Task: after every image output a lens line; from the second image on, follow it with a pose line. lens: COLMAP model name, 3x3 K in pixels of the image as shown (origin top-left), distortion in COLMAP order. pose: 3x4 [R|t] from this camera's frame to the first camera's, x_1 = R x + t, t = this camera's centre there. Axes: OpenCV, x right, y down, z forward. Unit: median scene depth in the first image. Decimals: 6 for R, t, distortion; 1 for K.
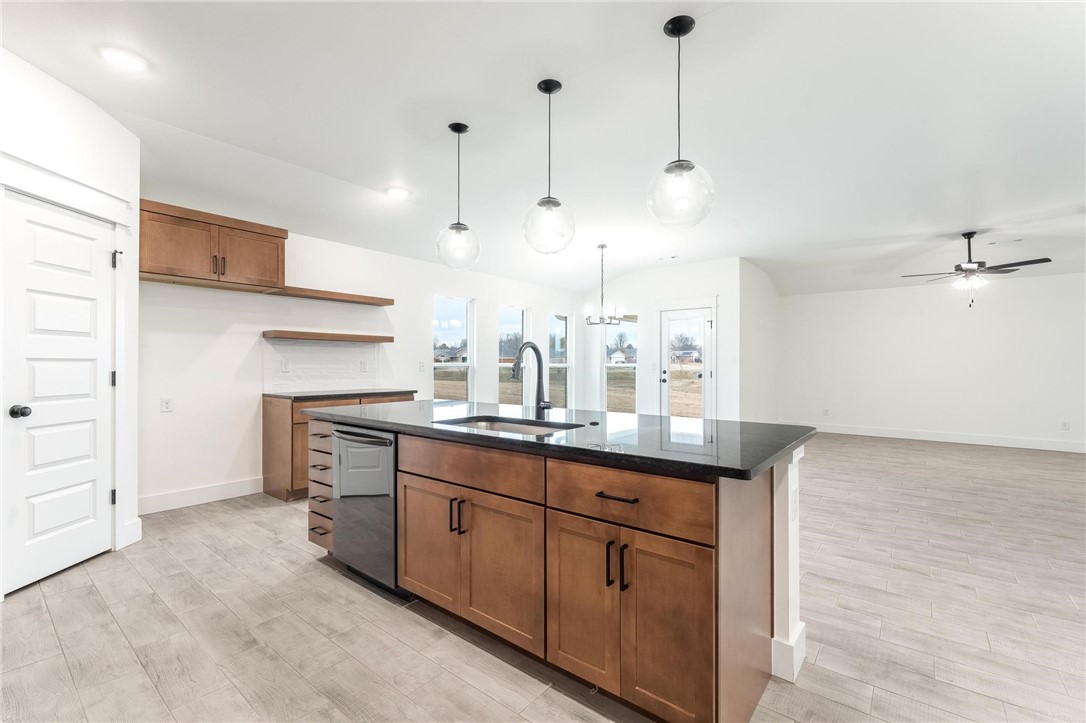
lens RADIAL K [[471.1, 0, 542.7], [0, 471.1, 363.8], [0, 0, 1]] dist [-0.000669, 0.000069]
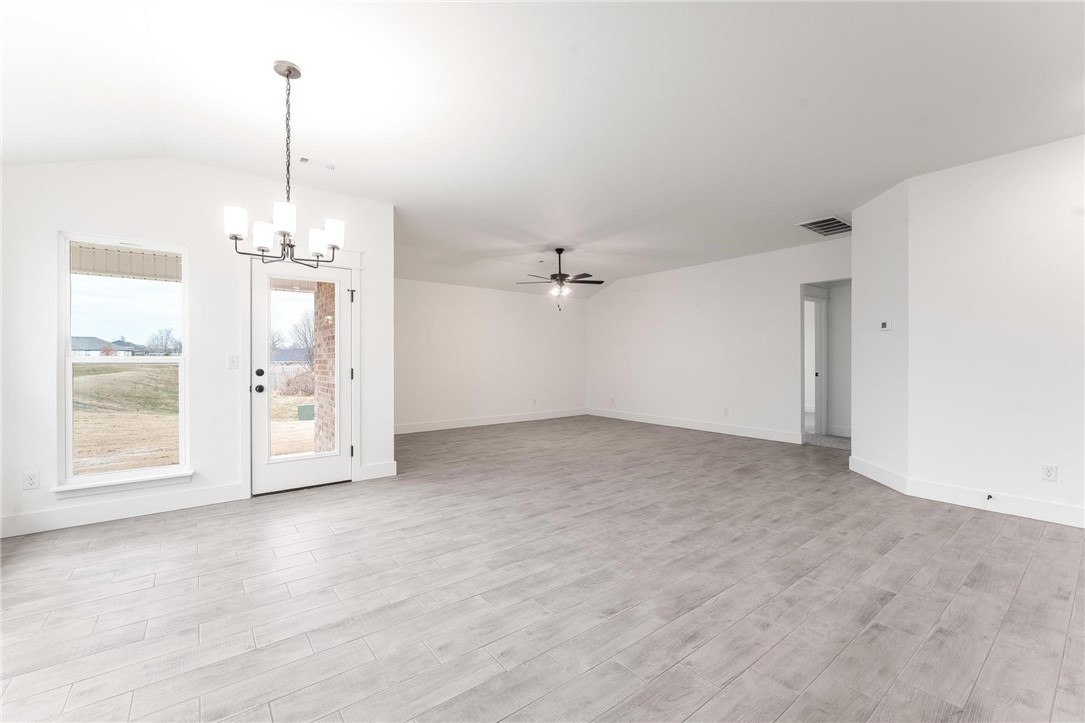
lens RADIAL K [[451.6, 0, 542.5], [0, 451.6, 361.5], [0, 0, 1]] dist [-0.005956, 0.000666]
pose [[0.231356, -0.006933, 0.972844, -0.412484], [-0.000326, 0.999974, 0.007204, 0.001739], [-0.972869, -0.001984, 0.231348, 1.395558]]
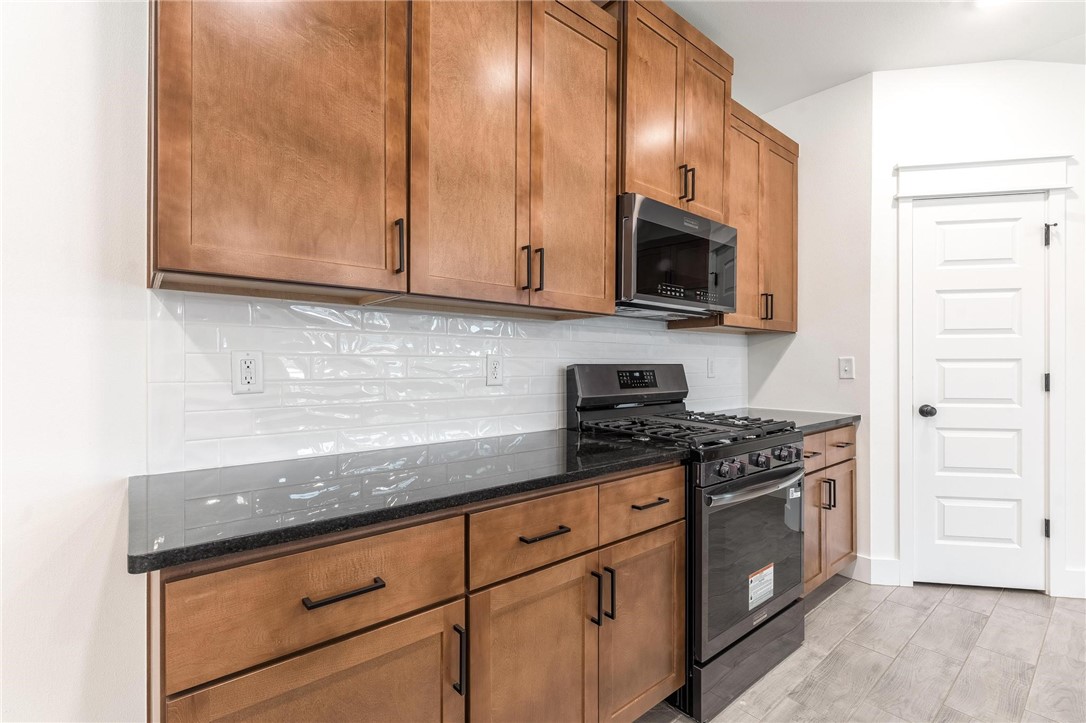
lens RADIAL K [[485.3, 0, 544.6], [0, 485.3, 366.6], [0, 0, 1]] dist [-0.002413, 0.000214]
pose [[-0.191937, 0.000918, -0.981407, 0.070446], [0.002843, 0.999996, 0.000379, 0.001341], [0.981403, -0.002717, -0.191939, 0.299501]]
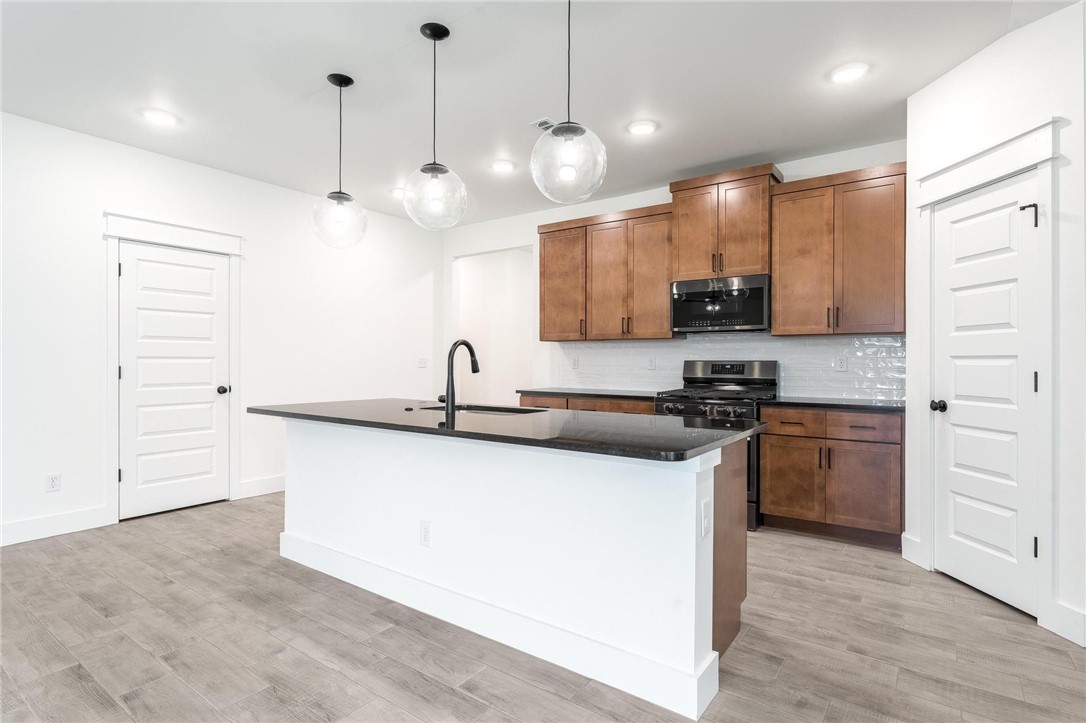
lens RADIAL K [[546.1, 0, 546.1], [0, 546.1, 362.1], [0, 0, 1]] dist [-0.001441, -0.000197]
pose [[-0.998521, -0.003481, -0.054255, -0.116088], [-0.003532, 0.999993, 0.000843, 0.002734], [0.054252, 0.001033, -0.998527, 1.722492]]
